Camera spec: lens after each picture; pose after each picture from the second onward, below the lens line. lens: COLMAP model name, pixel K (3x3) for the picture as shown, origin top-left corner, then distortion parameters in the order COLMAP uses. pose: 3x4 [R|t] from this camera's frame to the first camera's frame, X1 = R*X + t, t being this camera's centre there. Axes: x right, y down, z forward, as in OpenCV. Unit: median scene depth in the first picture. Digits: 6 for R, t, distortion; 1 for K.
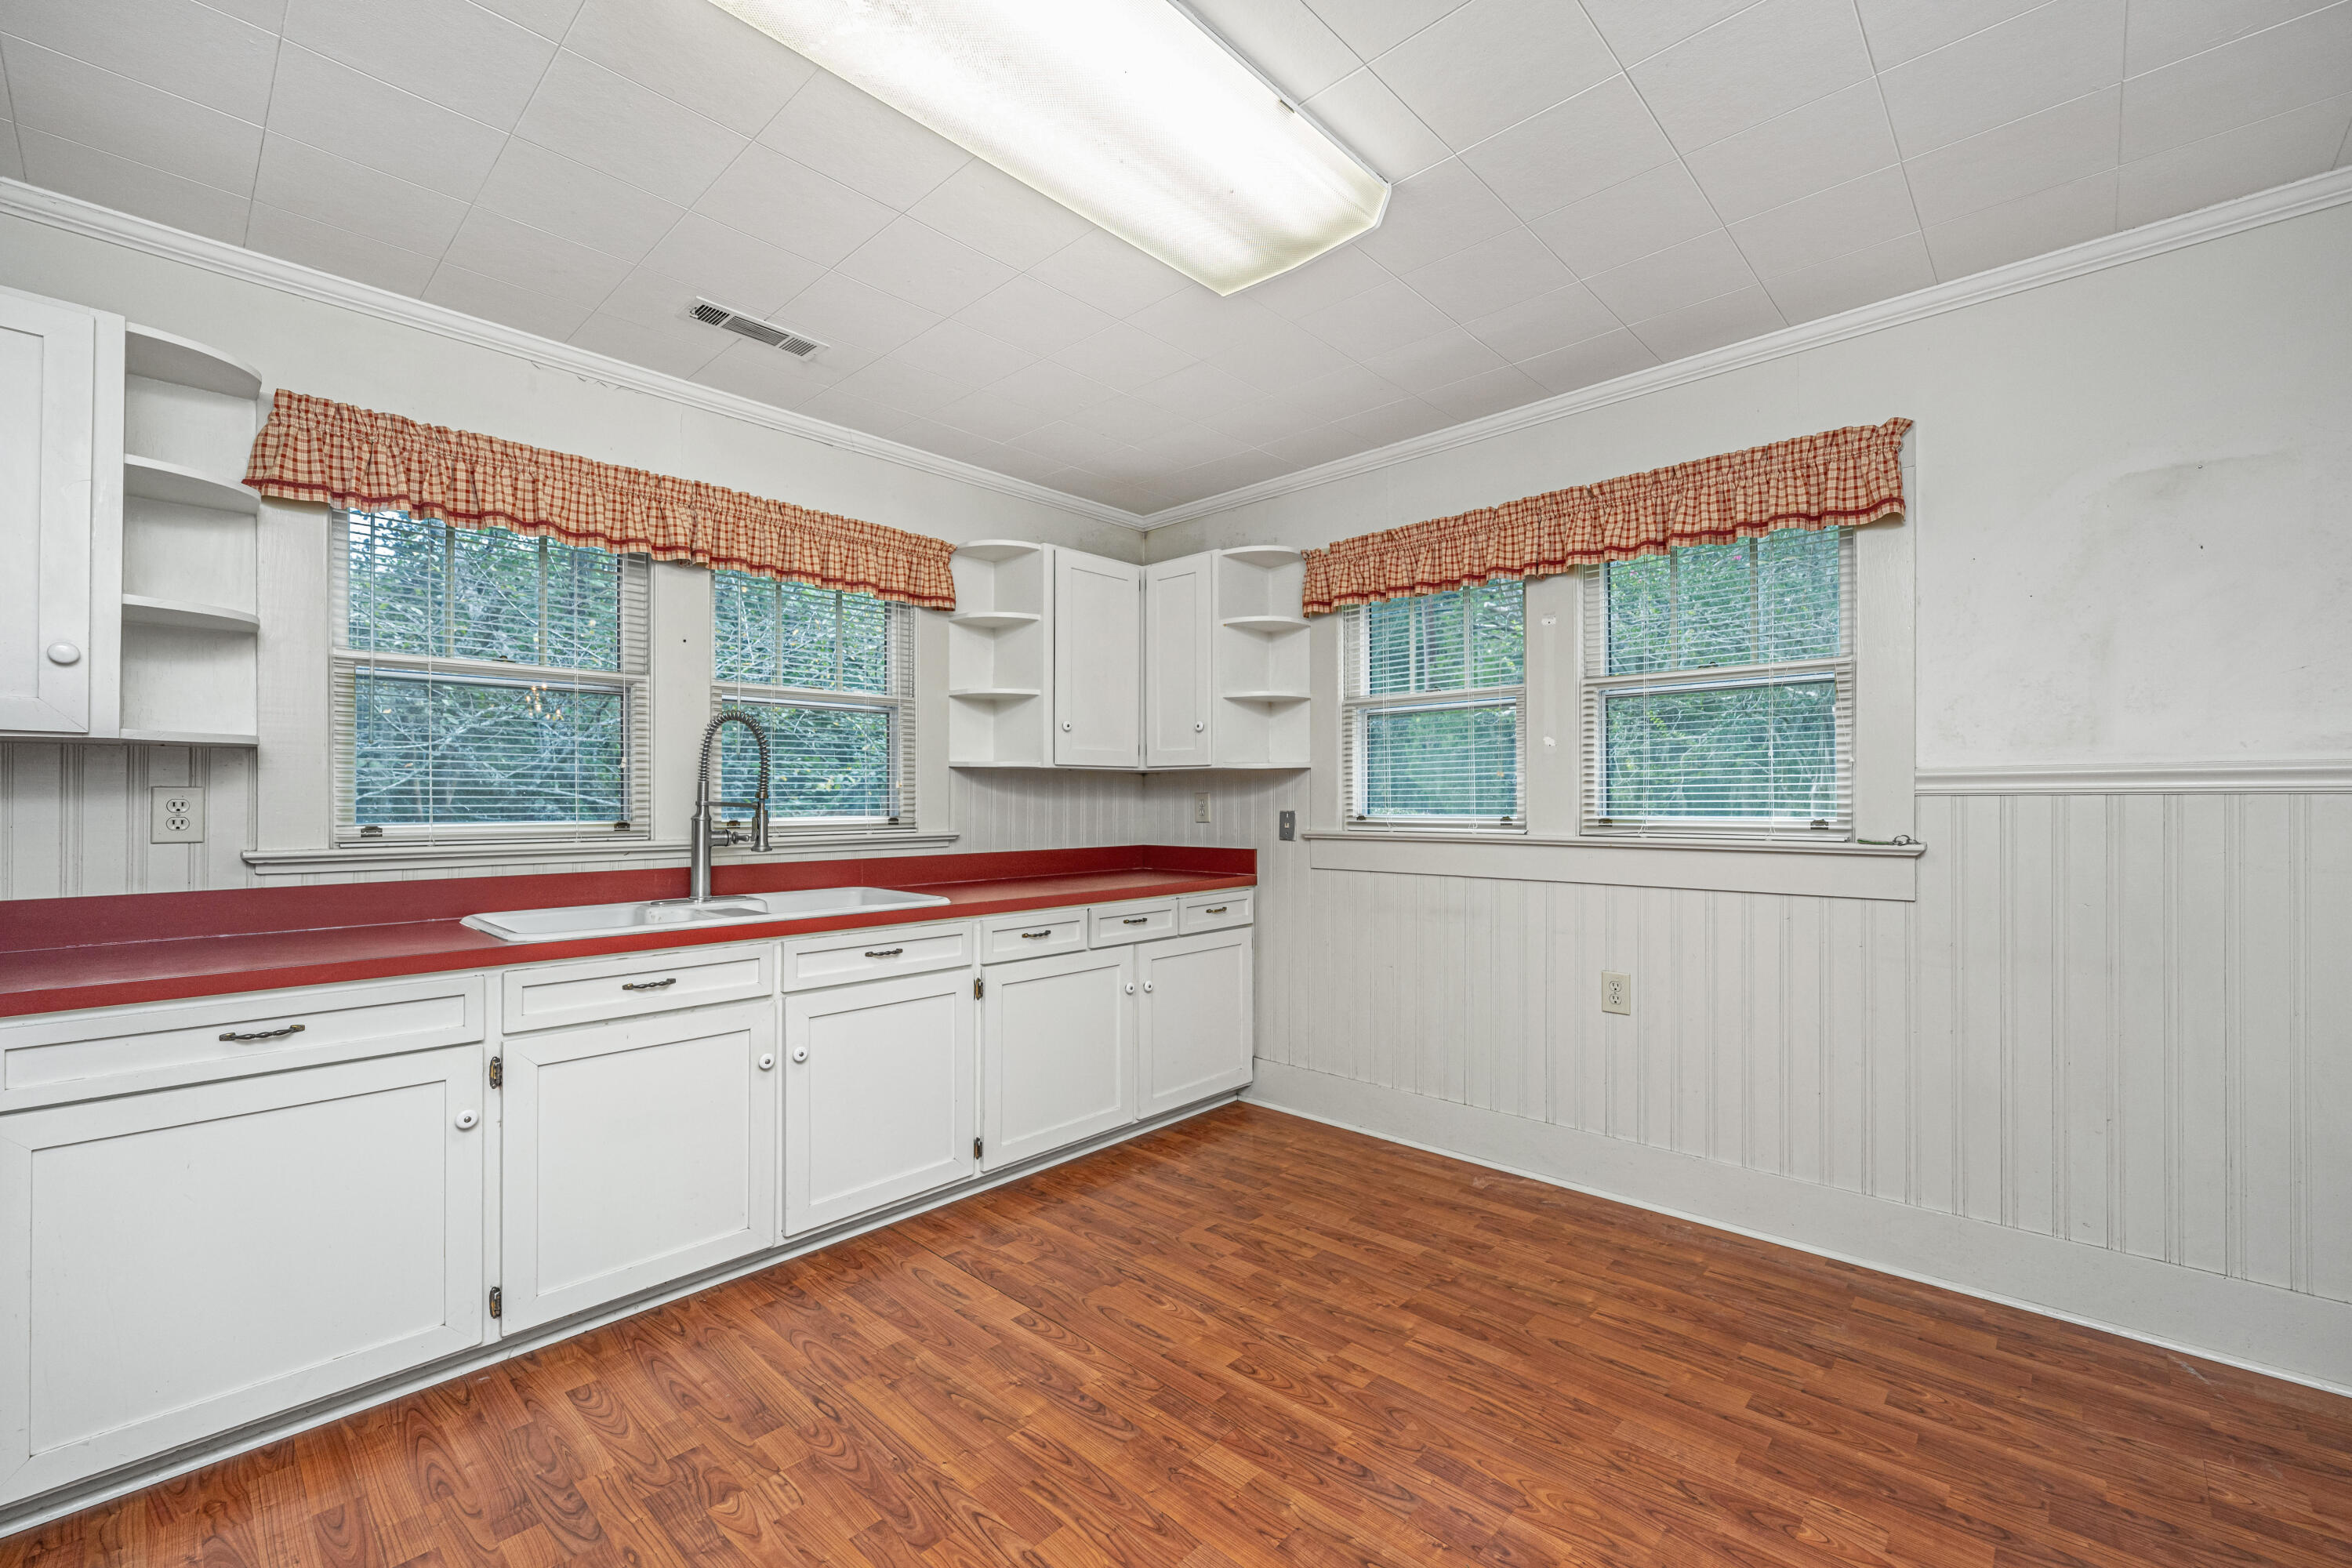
lens RADIAL K [[943.2, 0, 1178.6], [0, 943.2, 792.9], [0, 0, 1]] dist [-0.000263, 0.000369]
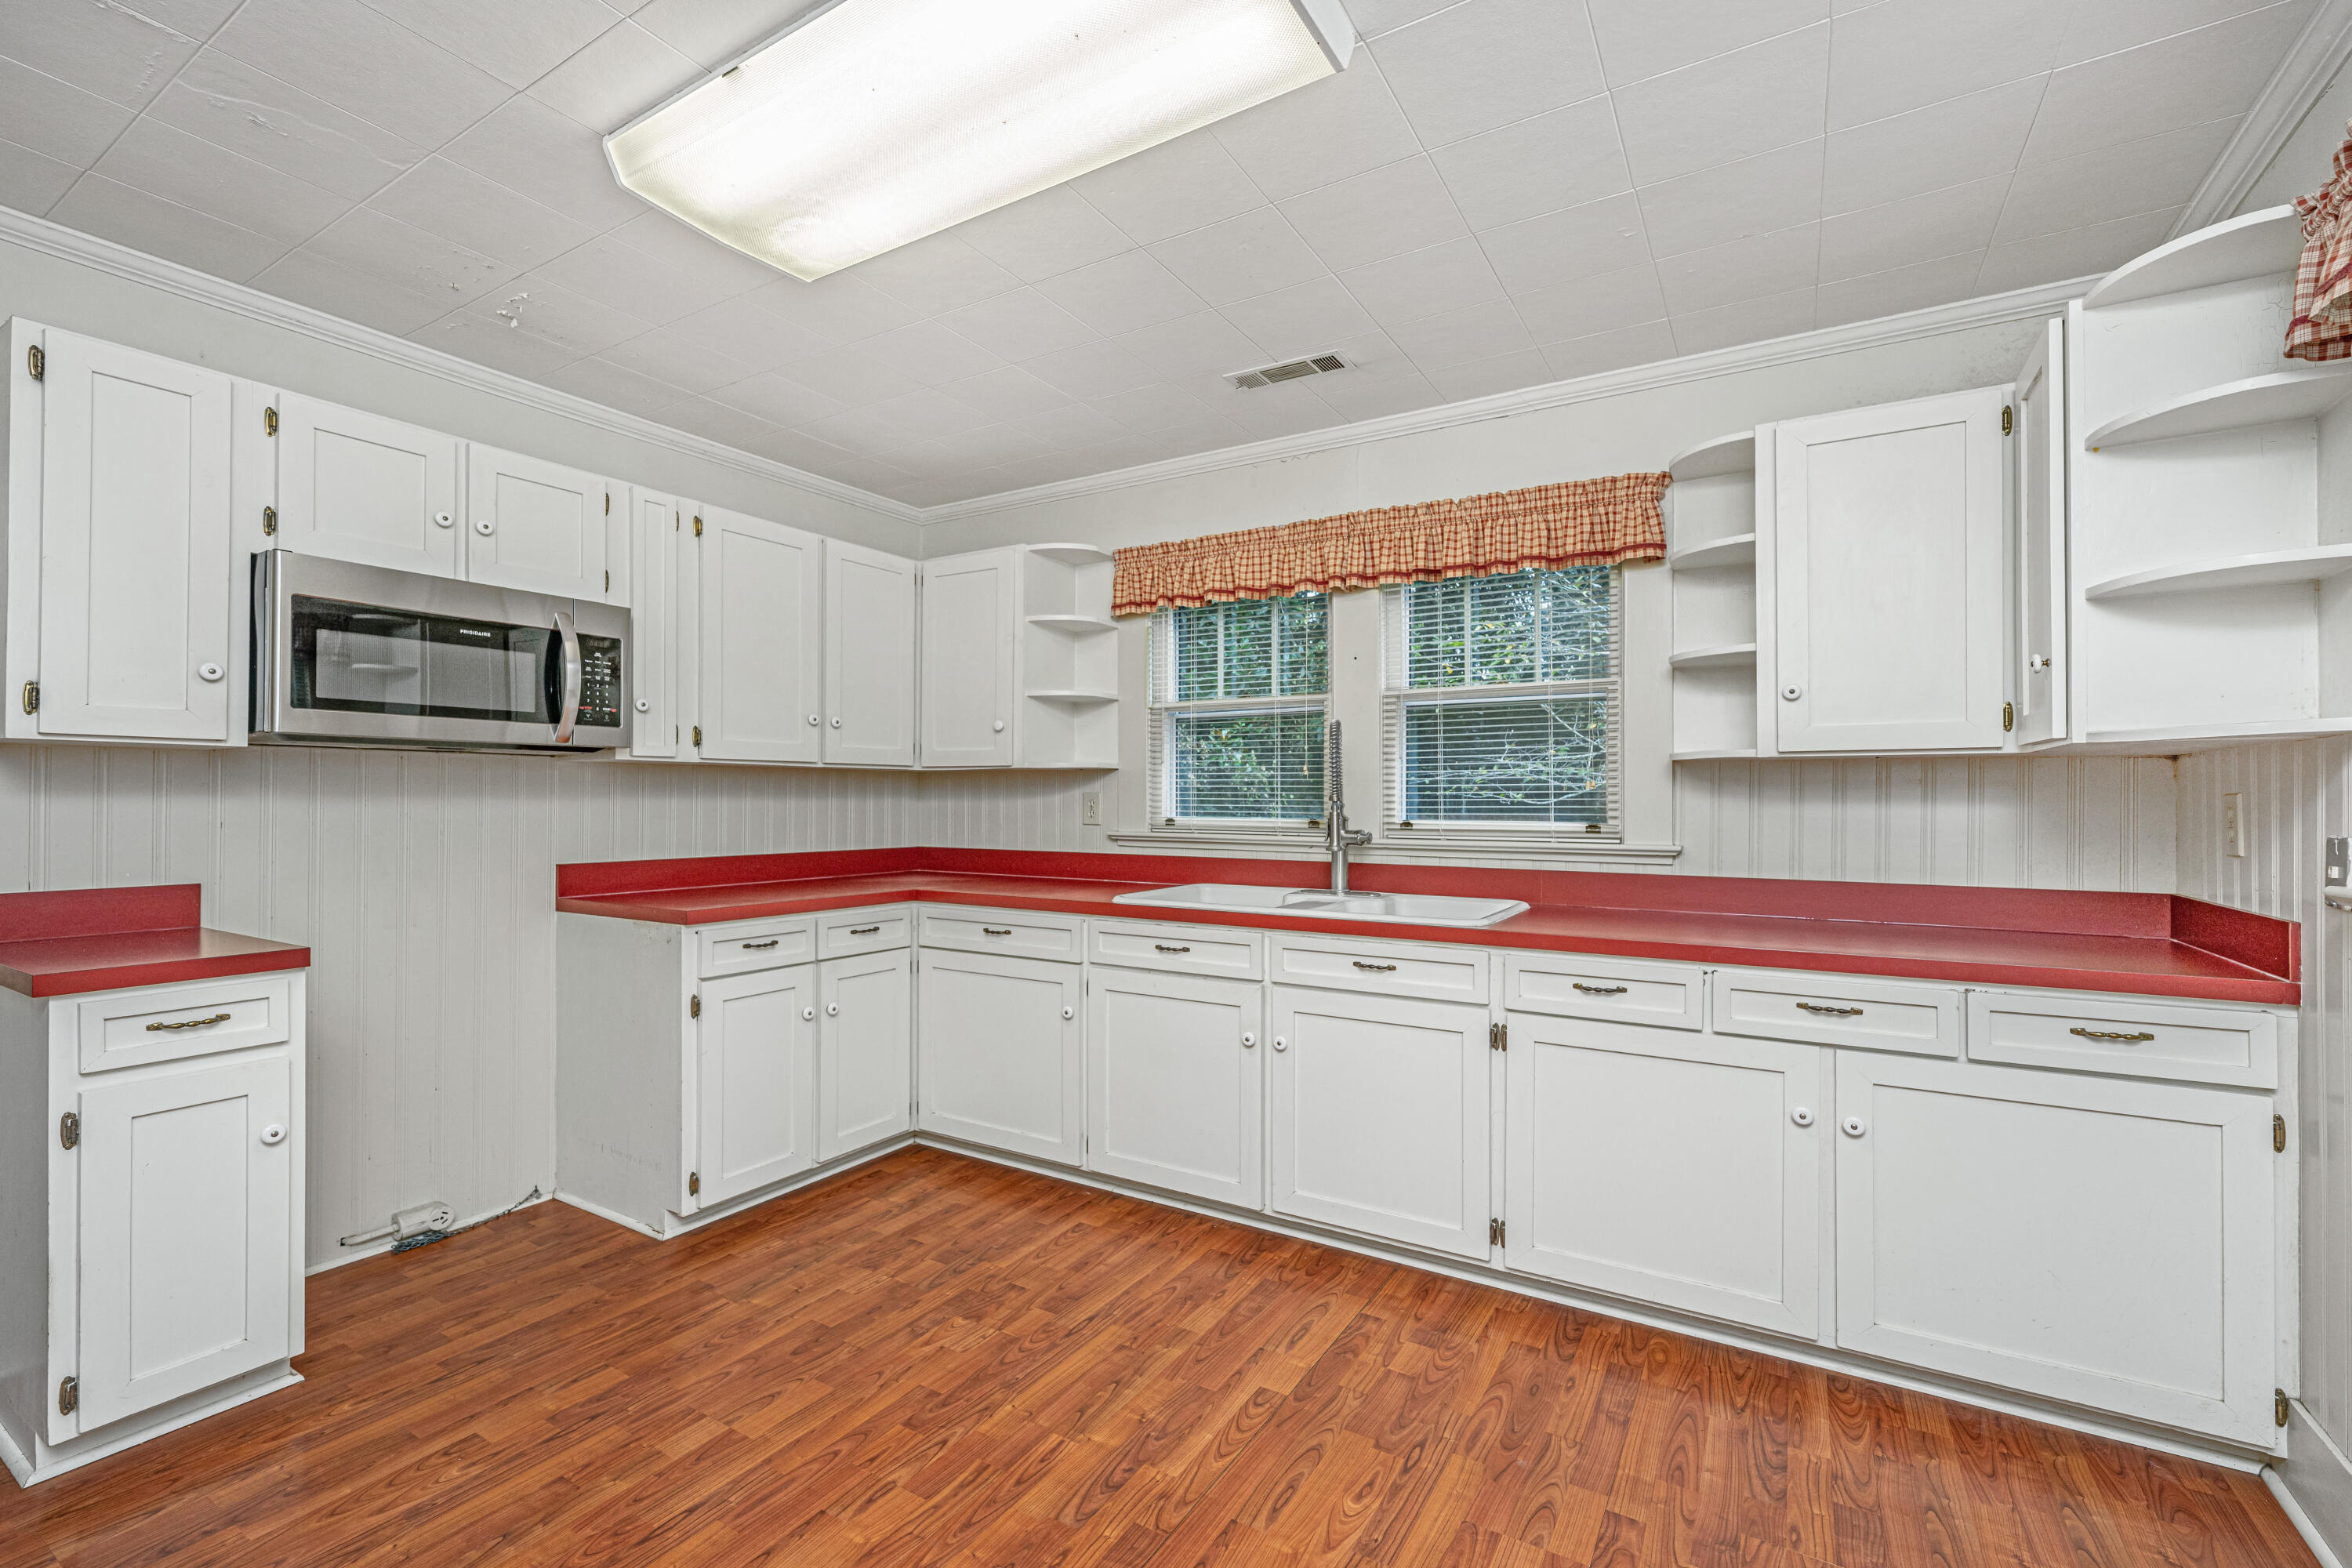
lens RADIAL K [[943.2, 0, 1177.4], [0, 943.2, 789.6], [0, 0, 1]] dist [-0.000263, 0.000369]
pose [[0.250848, -0.008570, -0.967988, 0.571626], [0.001832, 0.999963, -0.008378, 0.002519], [0.968025, 0.000328, 0.250855, 0.599933]]
